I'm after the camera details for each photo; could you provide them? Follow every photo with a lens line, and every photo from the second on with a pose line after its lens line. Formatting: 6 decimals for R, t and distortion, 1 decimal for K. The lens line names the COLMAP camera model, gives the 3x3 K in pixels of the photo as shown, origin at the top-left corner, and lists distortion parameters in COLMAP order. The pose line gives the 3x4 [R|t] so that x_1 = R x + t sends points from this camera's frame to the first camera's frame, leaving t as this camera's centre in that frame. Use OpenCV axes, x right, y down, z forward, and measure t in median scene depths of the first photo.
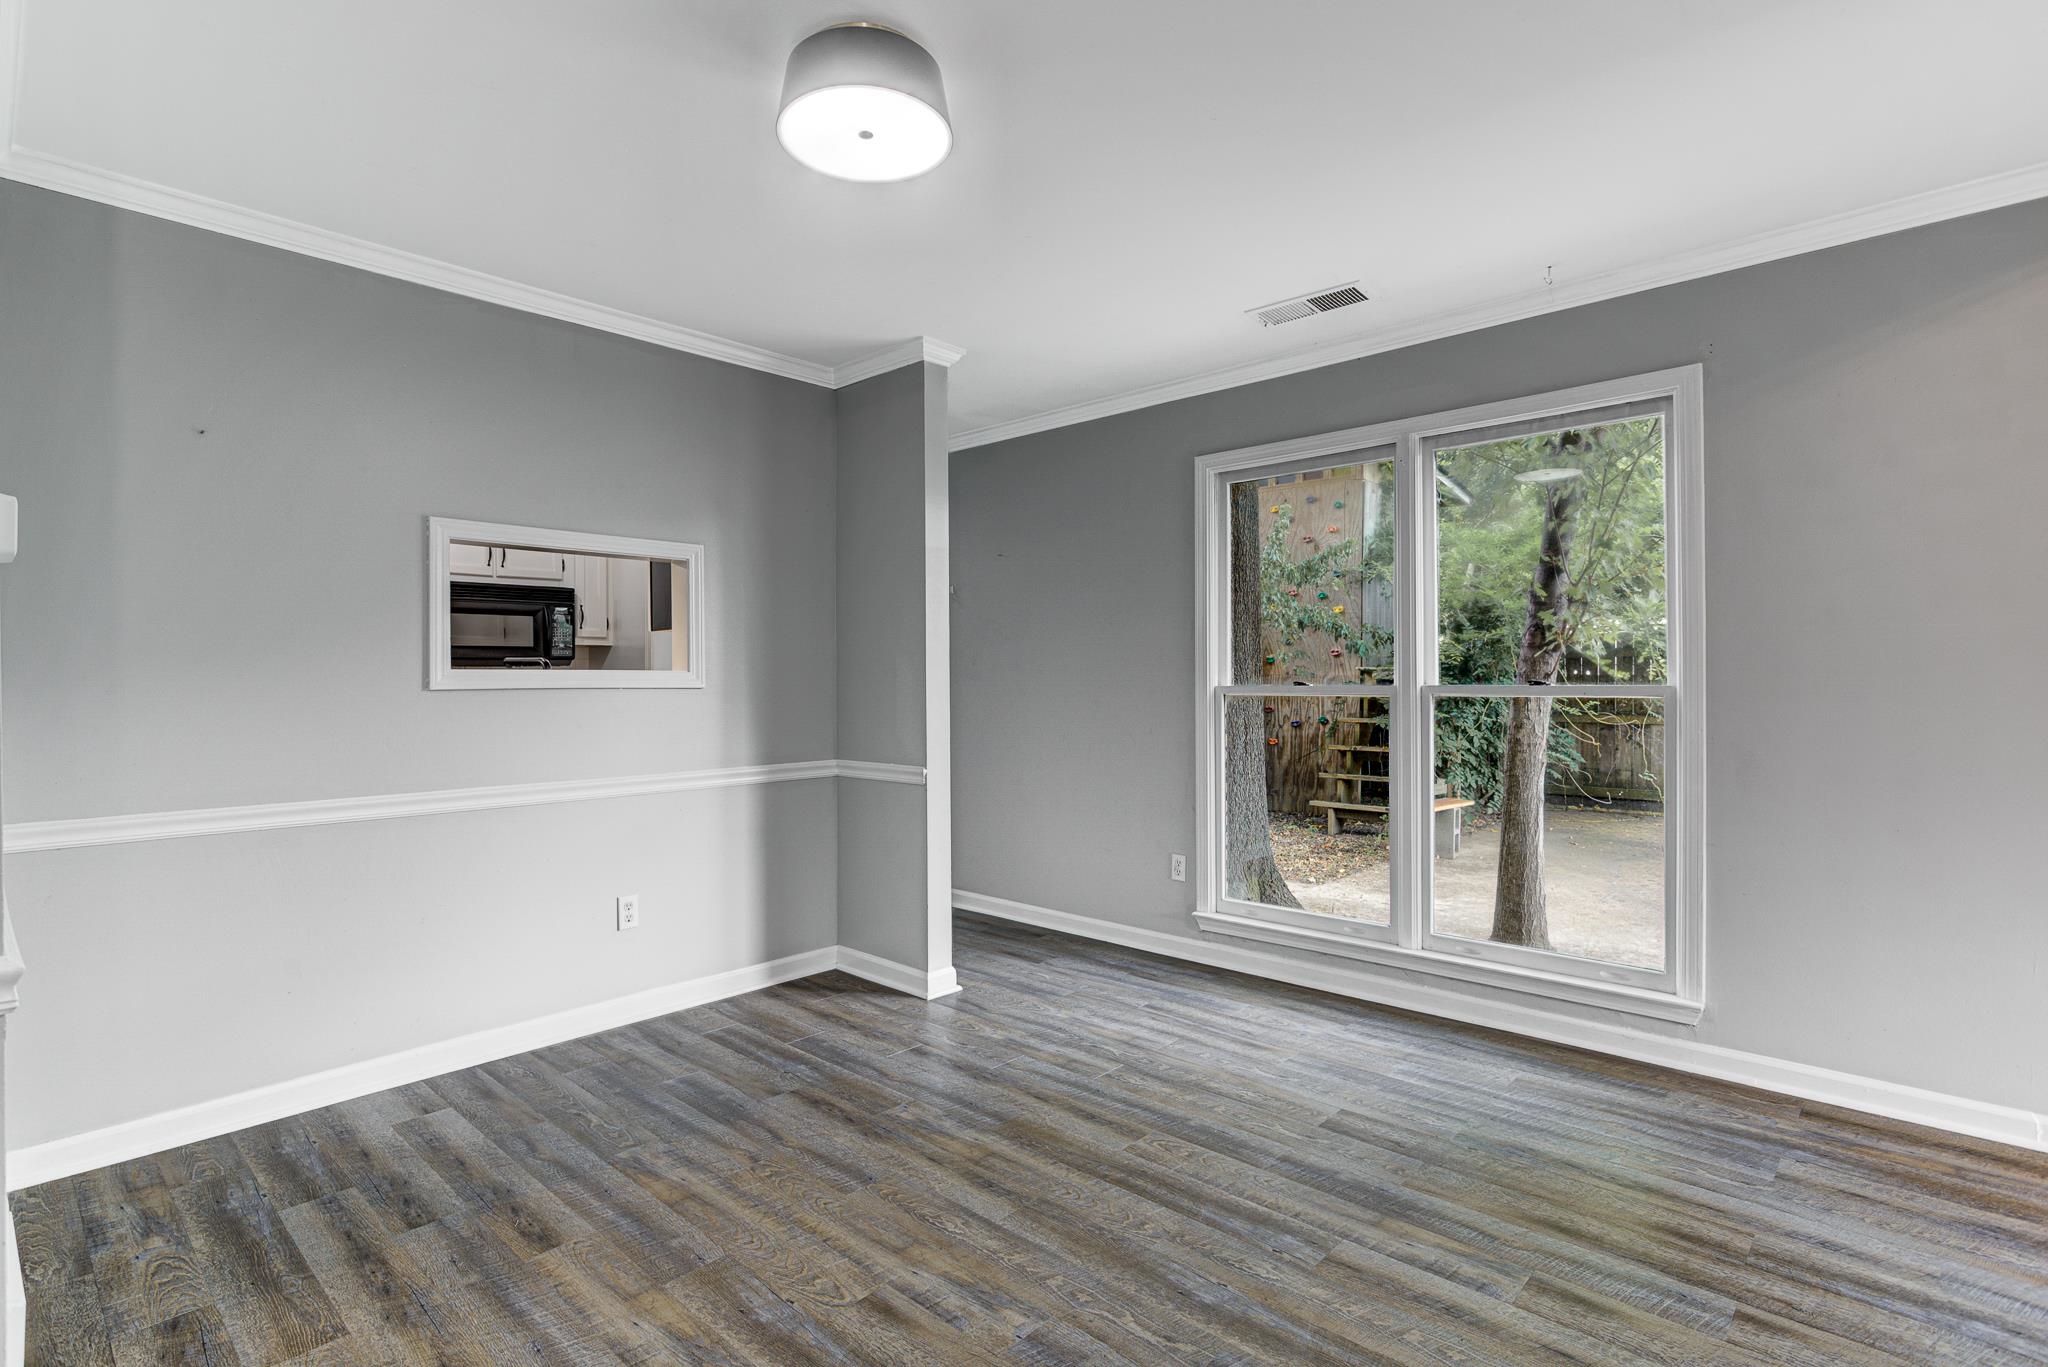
lens RADIAL K [[986.7, 0, 1021.9], [0, 986.7, 681.8], [0, 0, 1]] dist [-0.006122, 0.005314]
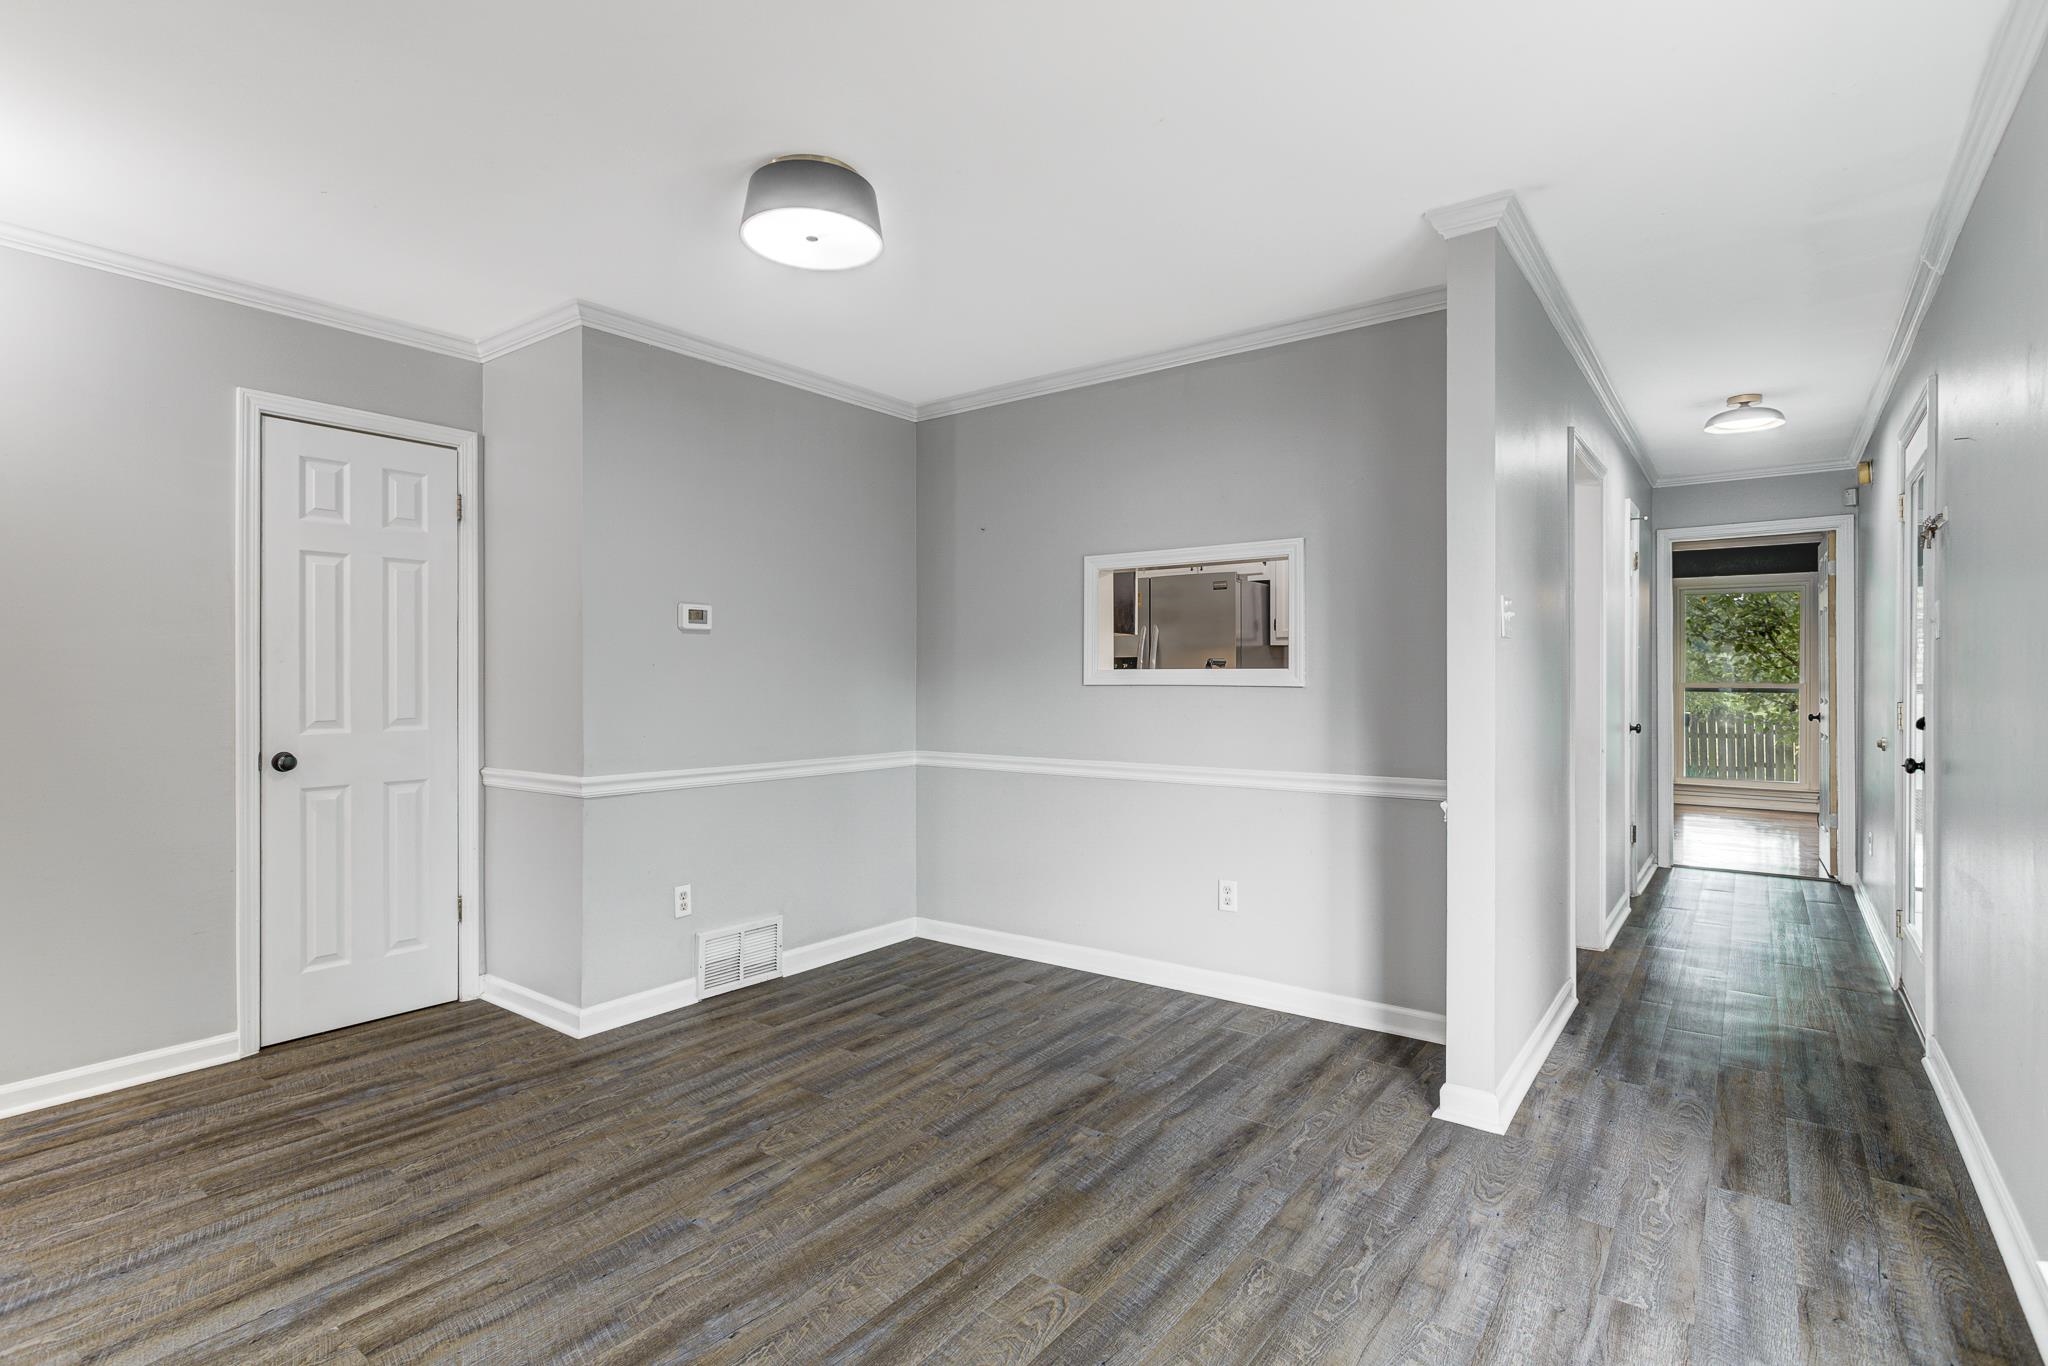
lens RADIAL K [[986.7, 0, 992.1], [0, 986.7, 681.2], [0, 0, 1]] dist [-0.006122, 0.005314]
pose [[0.094097, 0.006845, -0.995539, 0.792065], [0.001258, 0.999975, 0.006994, -0.009188], [0.995562, -0.001911, 0.094086, 0.796246]]
